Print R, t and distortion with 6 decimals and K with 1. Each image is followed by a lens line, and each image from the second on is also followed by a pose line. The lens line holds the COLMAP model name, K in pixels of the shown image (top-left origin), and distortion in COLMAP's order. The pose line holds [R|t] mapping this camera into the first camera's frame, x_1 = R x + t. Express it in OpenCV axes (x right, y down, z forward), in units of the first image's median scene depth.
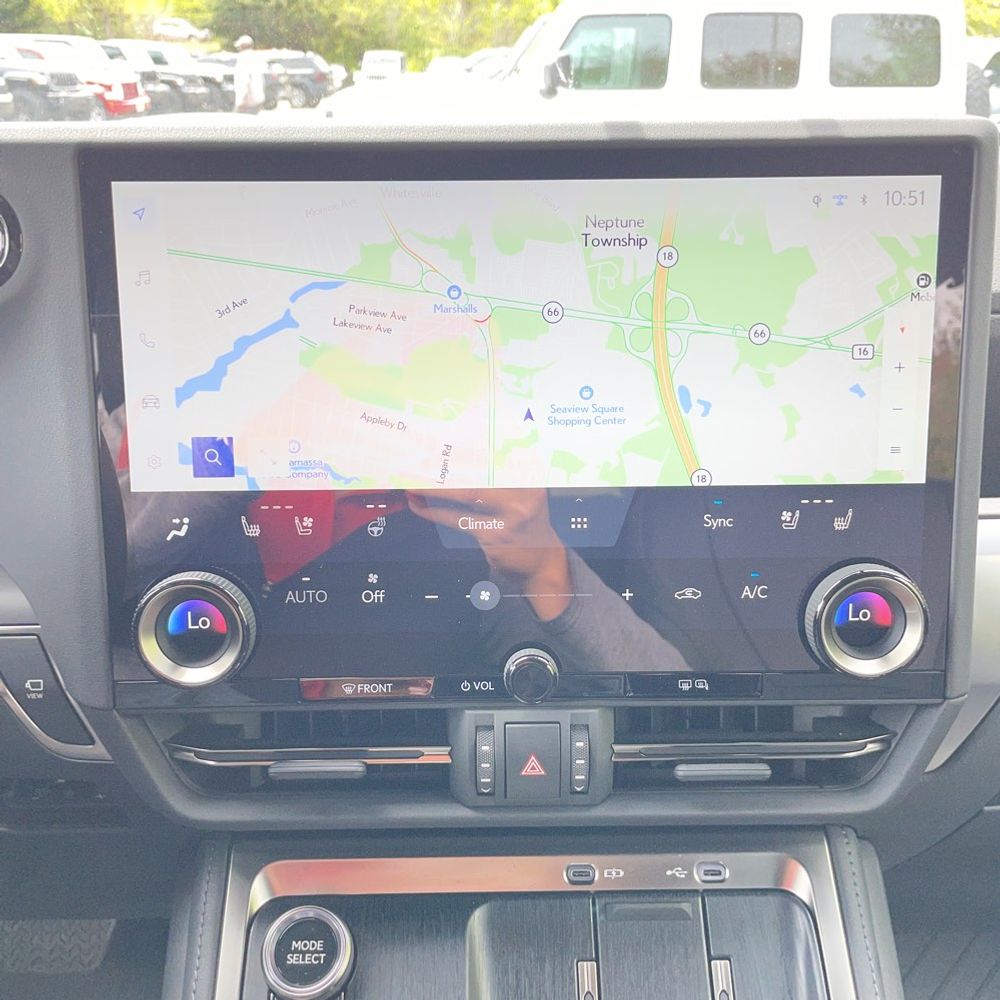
lens RADIAL K [[961.1, 0, 500.0], [0, 961.1, 500.0], [0, 0, 1]] dist [0.095632, -0.118618]
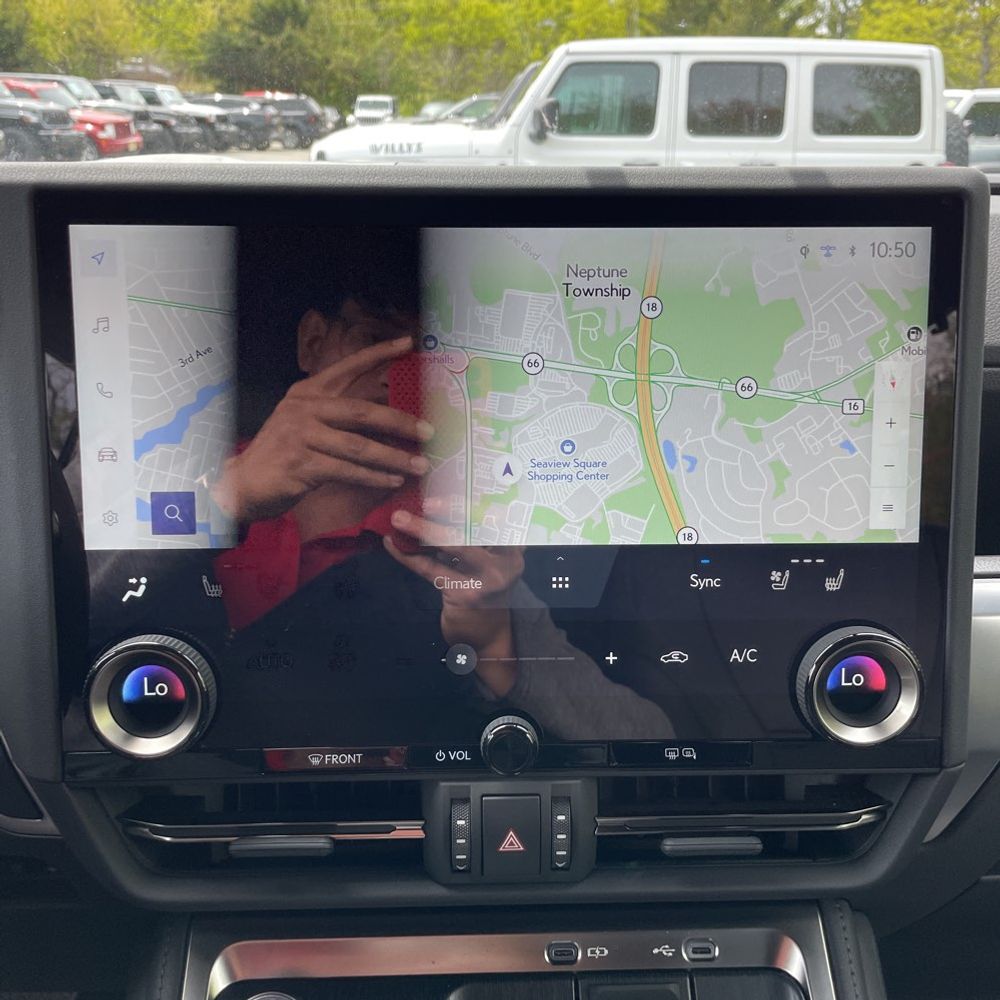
lens RADIAL K [[957.3, 0, 513.2], [0, 957.3, 502.5], [0, 0, 1]] dist [0.090384, -0.108817]
pose [[0.999722, 0.003116, 0.023384, 0.012632], [-0.002303, 0.999395, -0.034693, -0.021938], [-0.023478, 0.034629, 0.999124, 0.048420]]
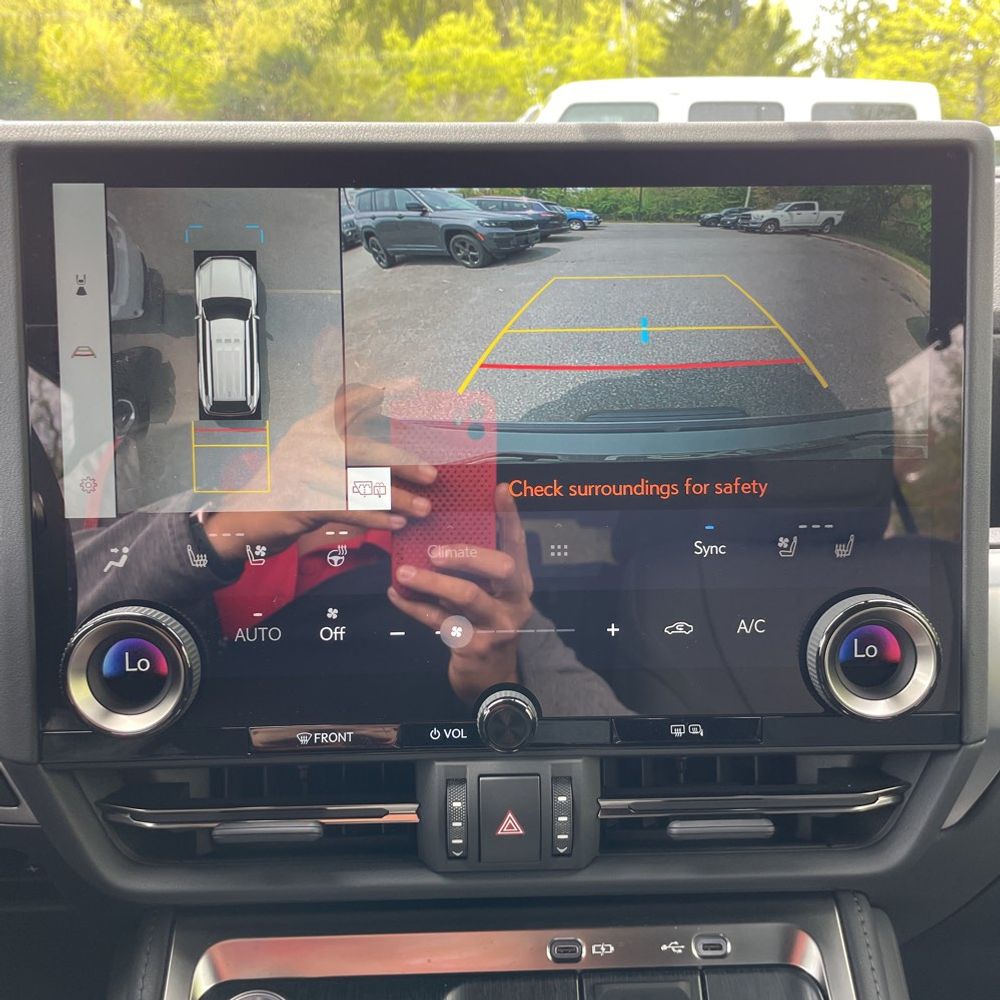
lens RADIAL K [[957.3, 0, 513.2], [0, 957.3, 502.5], [0, 0, 1]] dist [0.090384, -0.108817]
pose [[0.999837, -0.003265, 0.017782, 0.021916], [0.004673, 0.996808, -0.079694, 0.049103], [-0.017465, 0.079764, 0.996661, 0.085053]]
